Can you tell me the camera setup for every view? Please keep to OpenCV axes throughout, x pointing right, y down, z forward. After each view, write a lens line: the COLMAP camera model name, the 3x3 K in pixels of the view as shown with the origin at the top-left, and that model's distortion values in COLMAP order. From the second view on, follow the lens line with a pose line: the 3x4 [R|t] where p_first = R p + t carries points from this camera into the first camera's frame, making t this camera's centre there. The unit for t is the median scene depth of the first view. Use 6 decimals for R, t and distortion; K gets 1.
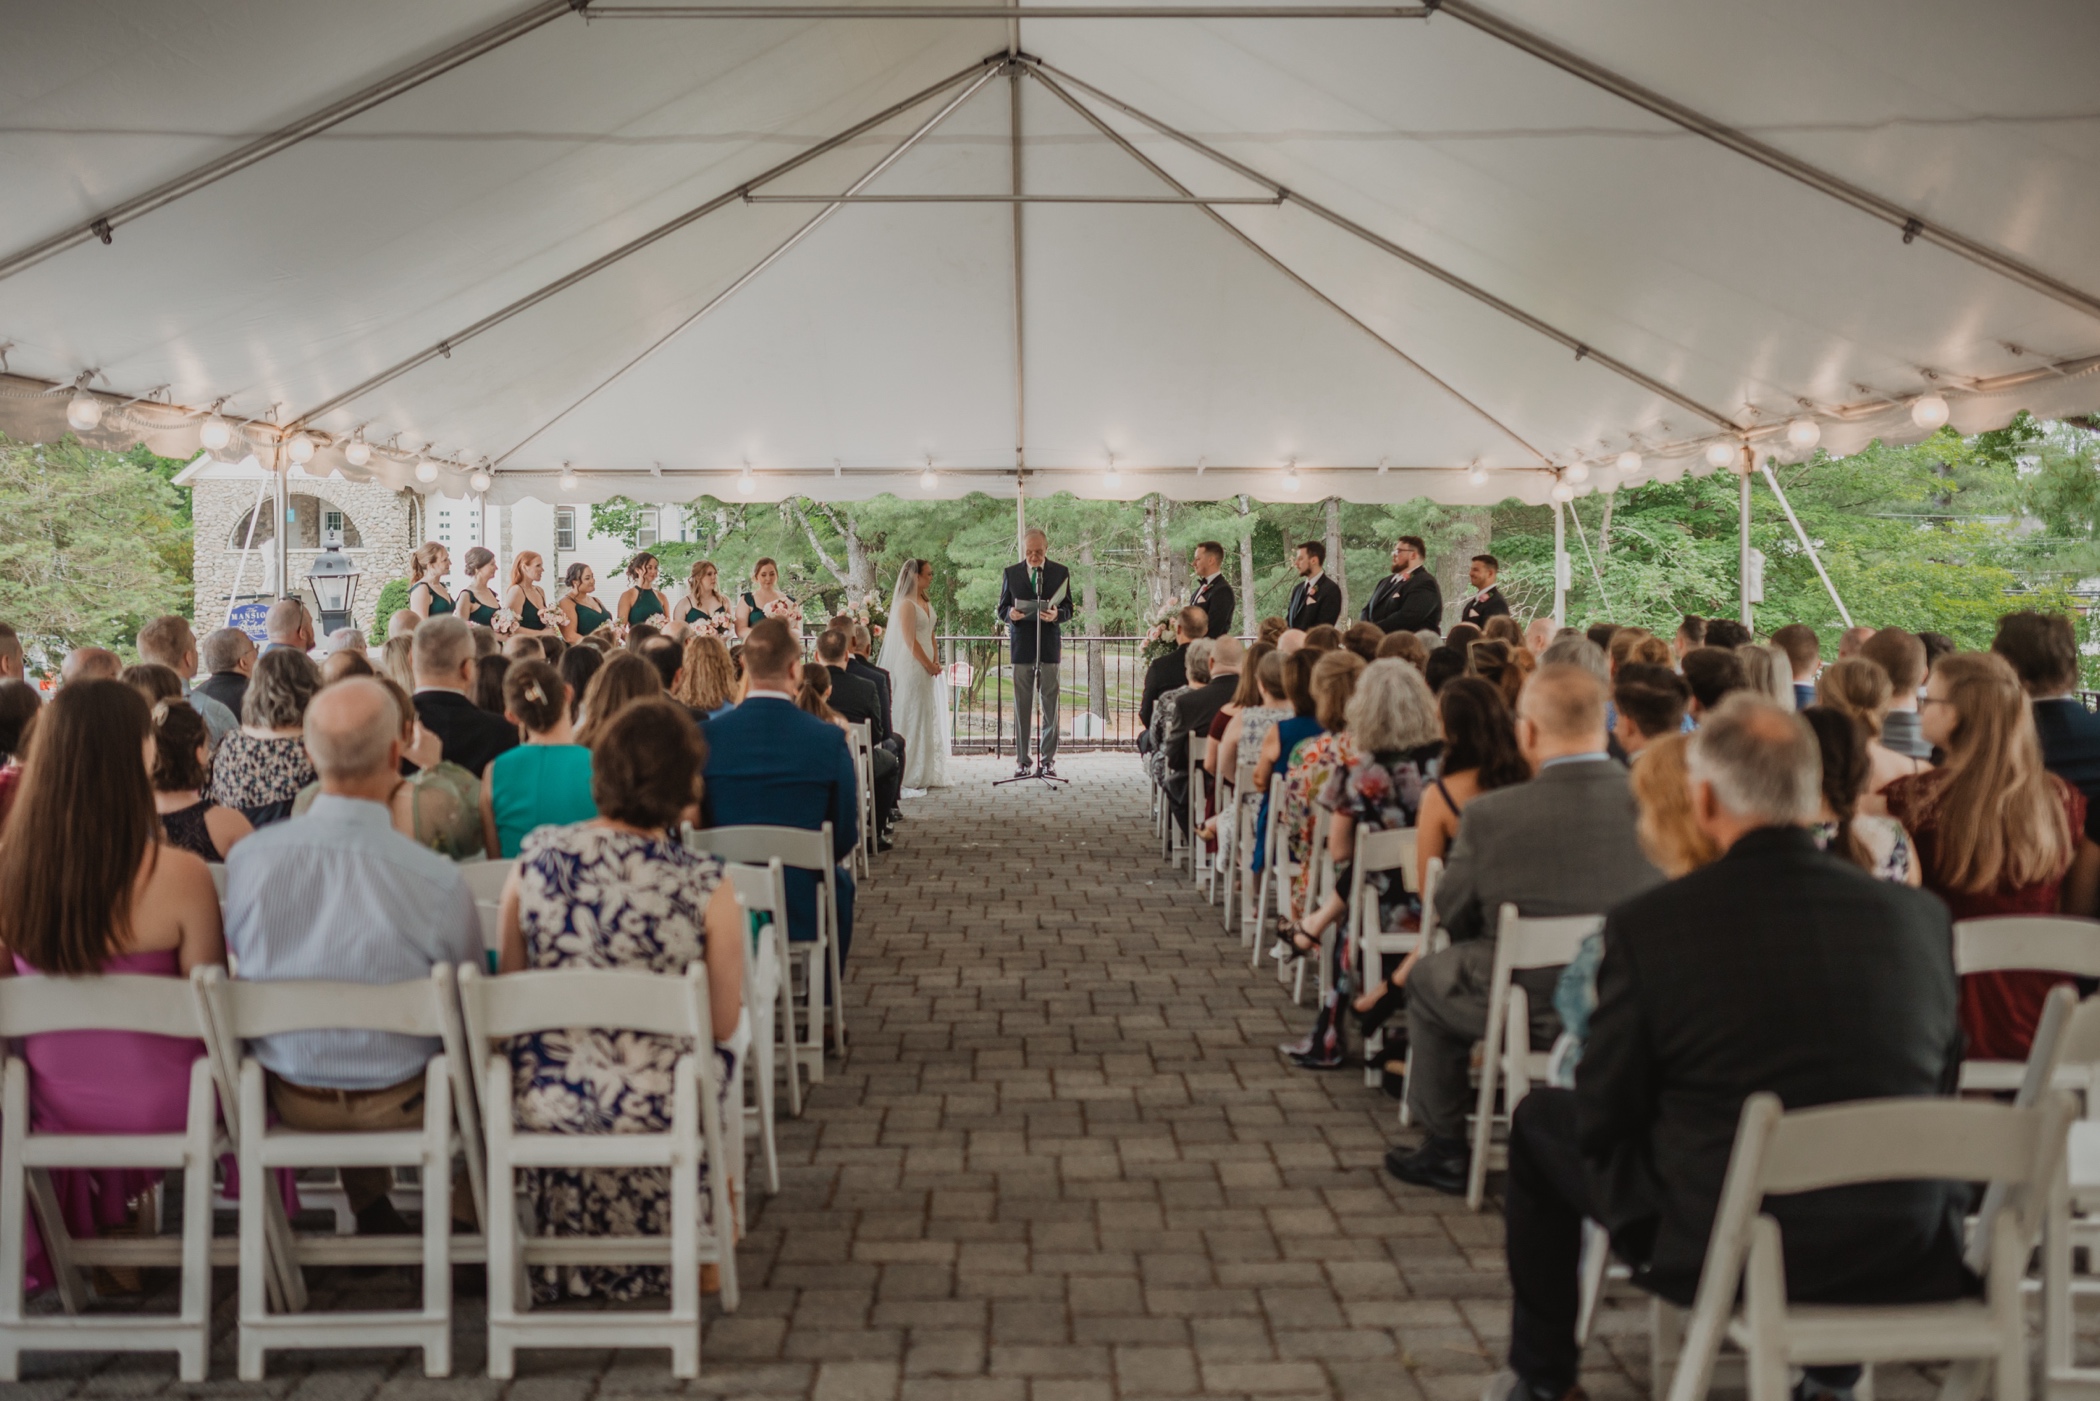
lens RADIAL K [[2019.5, 0, 1054.1], [0, 2019.5, 710.7], [0, 0, 1]] dist [-0.039769, 0.000000]
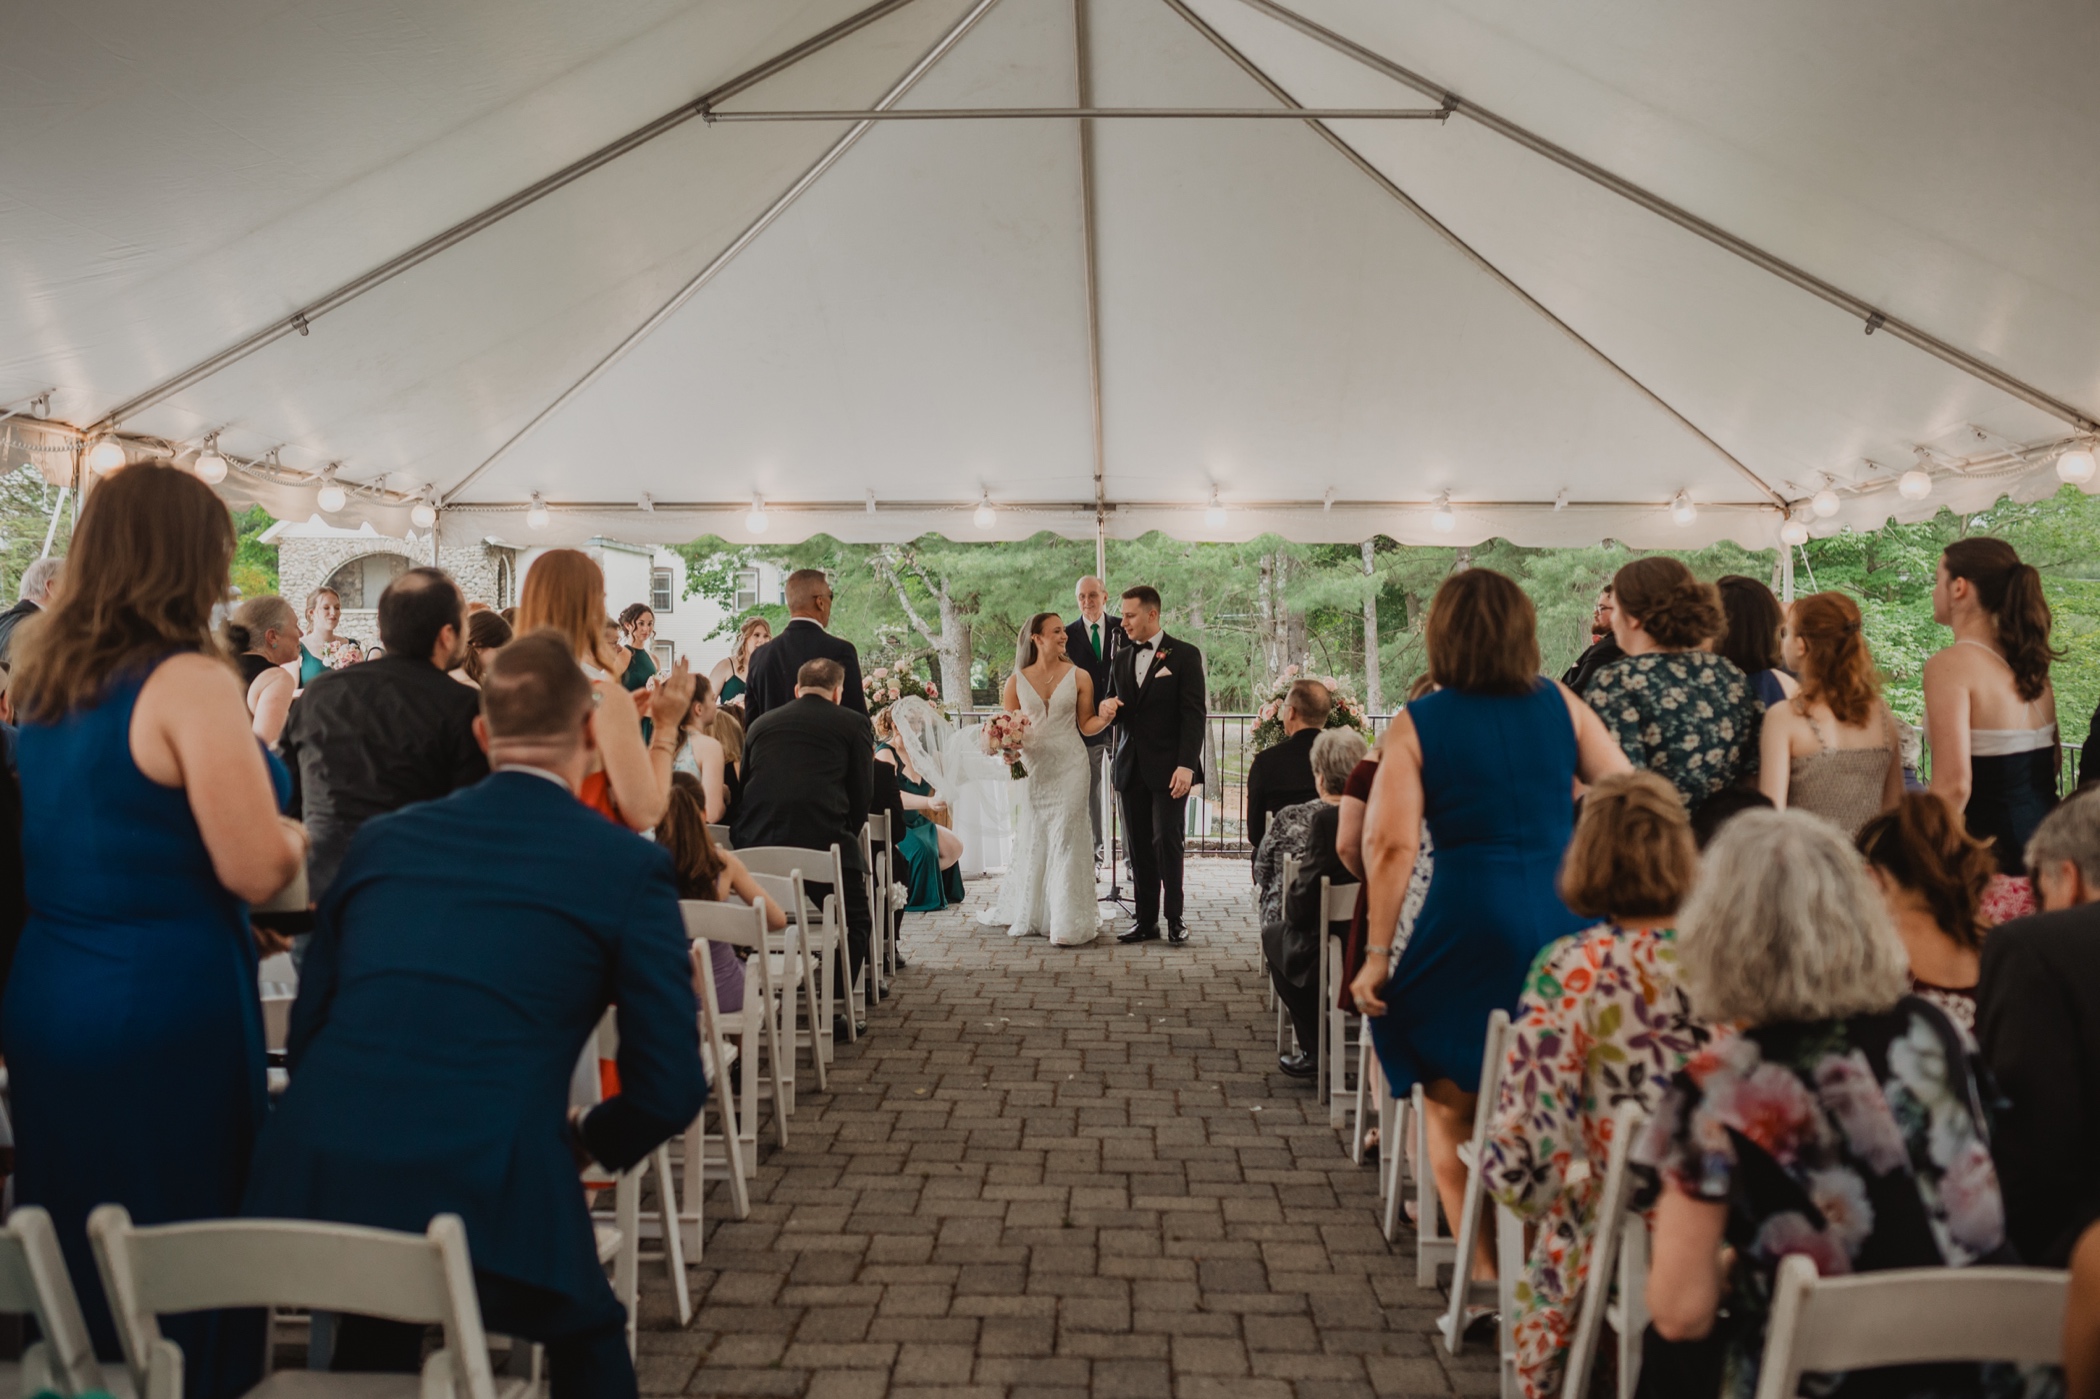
lens RADIAL K [[2019.5, 0, 1042.7], [0, 2019.5, 708.6], [0, 0, 1]] dist [-0.039769, 0.000000]
pose [[0.997998, 0.006665, -0.062901, 0.011163], [-0.008777, 0.999405, -0.033370, -0.011835], [0.062641, 0.033855, 0.997462, 0.207523]]
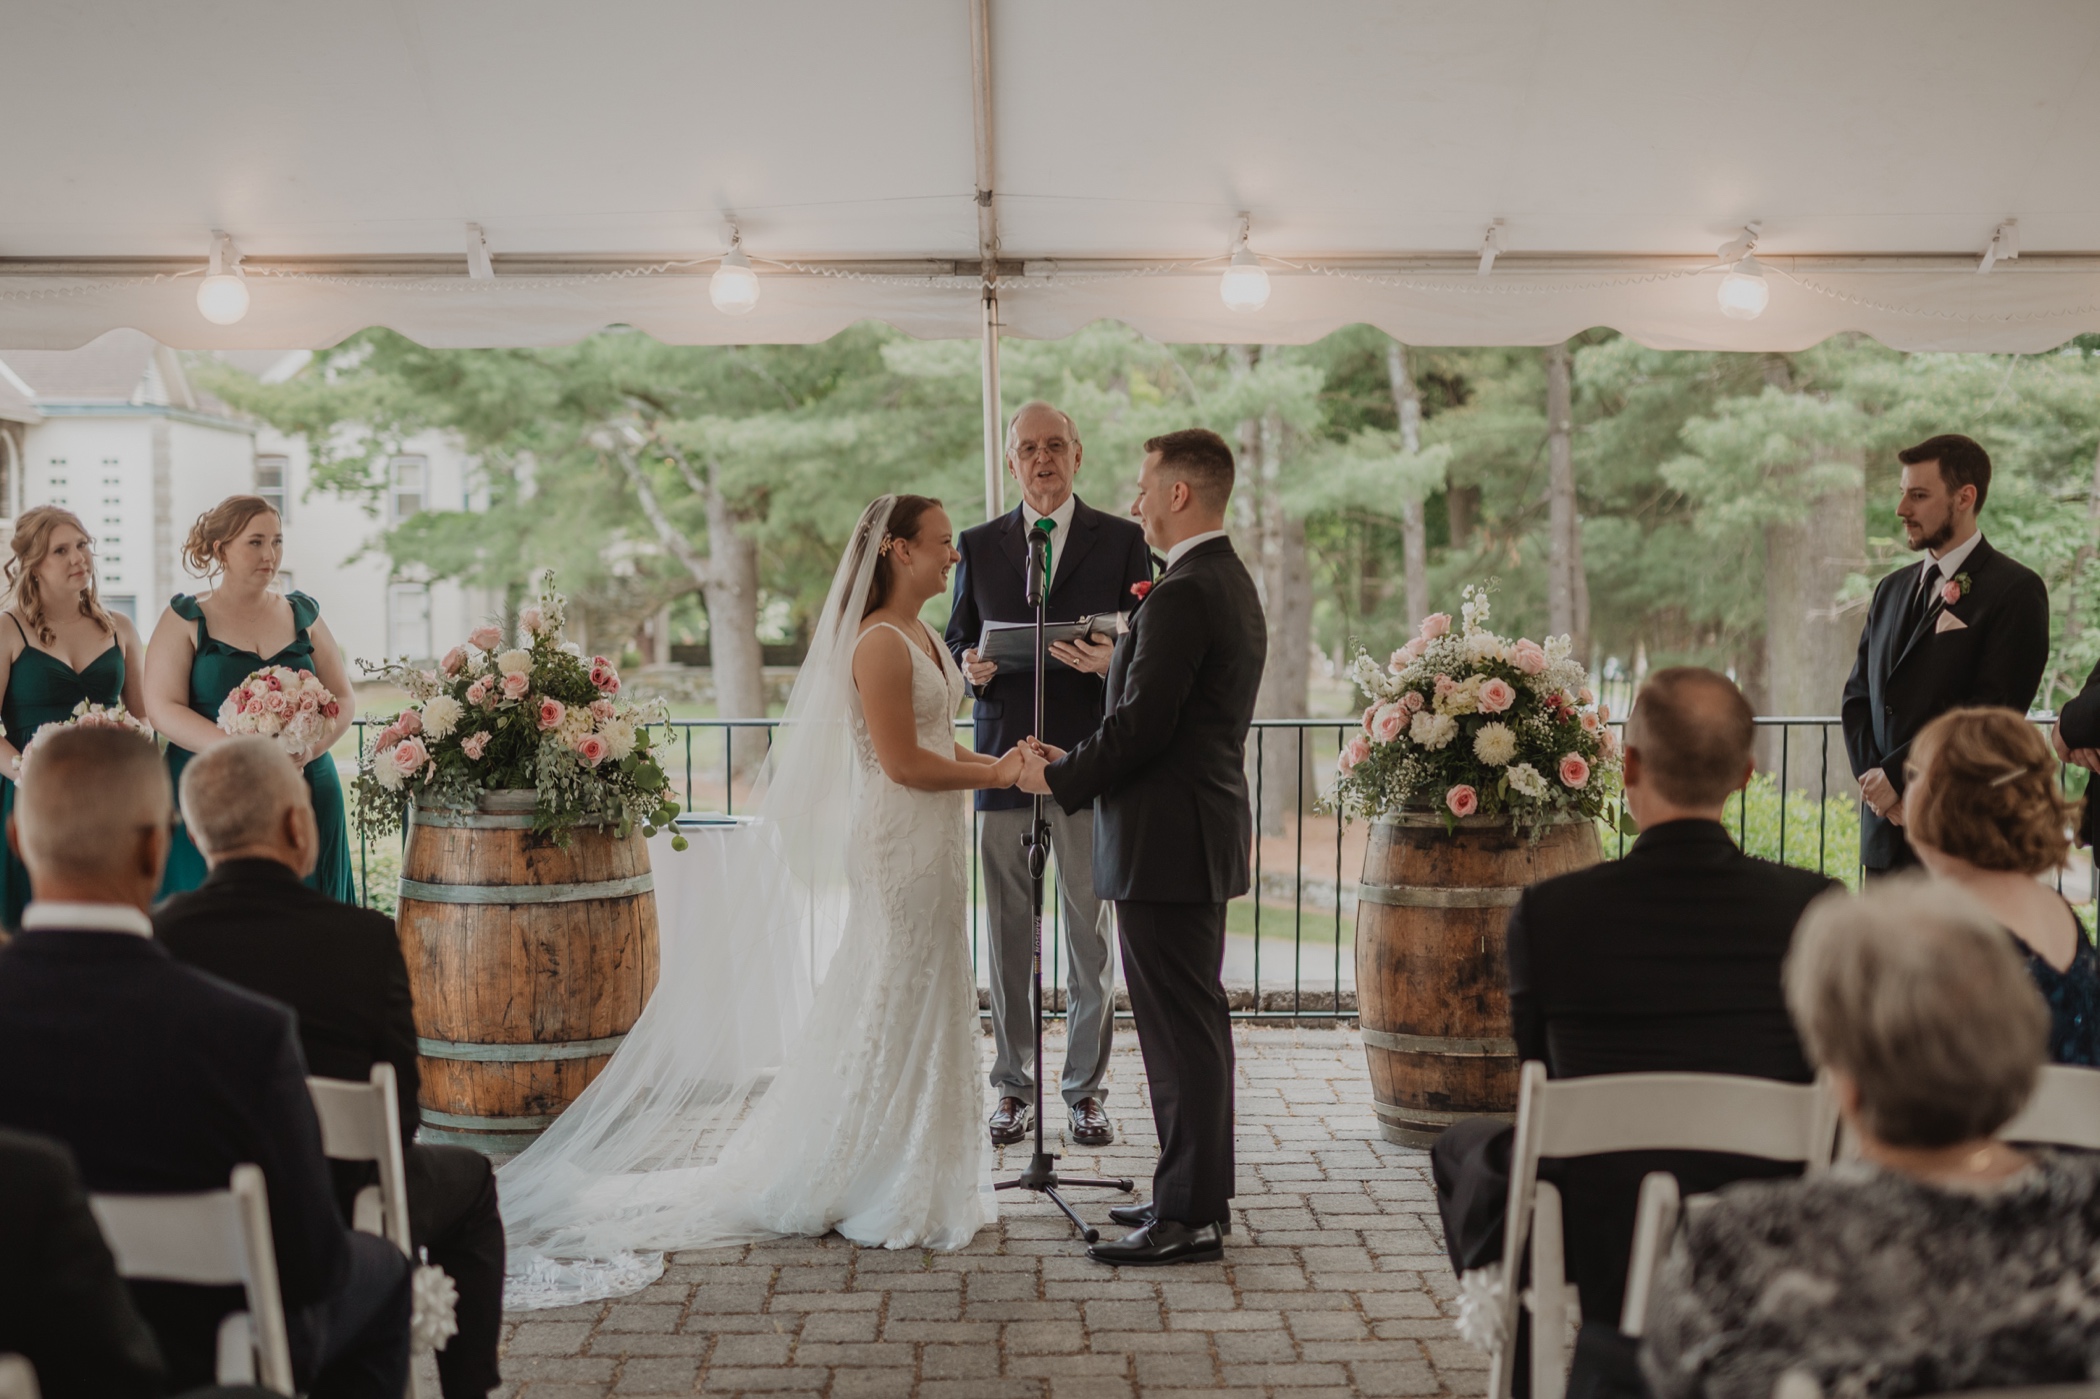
lens RADIAL K [[2971.9, 0, 1061.4], [0, 2971.9, 697.9], [0, 0, 1]] dist [-0.000910, 0.000000]
pose [[0.999999, -0.000583, -0.001619, -0.003256], [0.000546, 0.999740, -0.022807, -0.028738], [0.001631, 0.022806, 0.999739, 0.471258]]
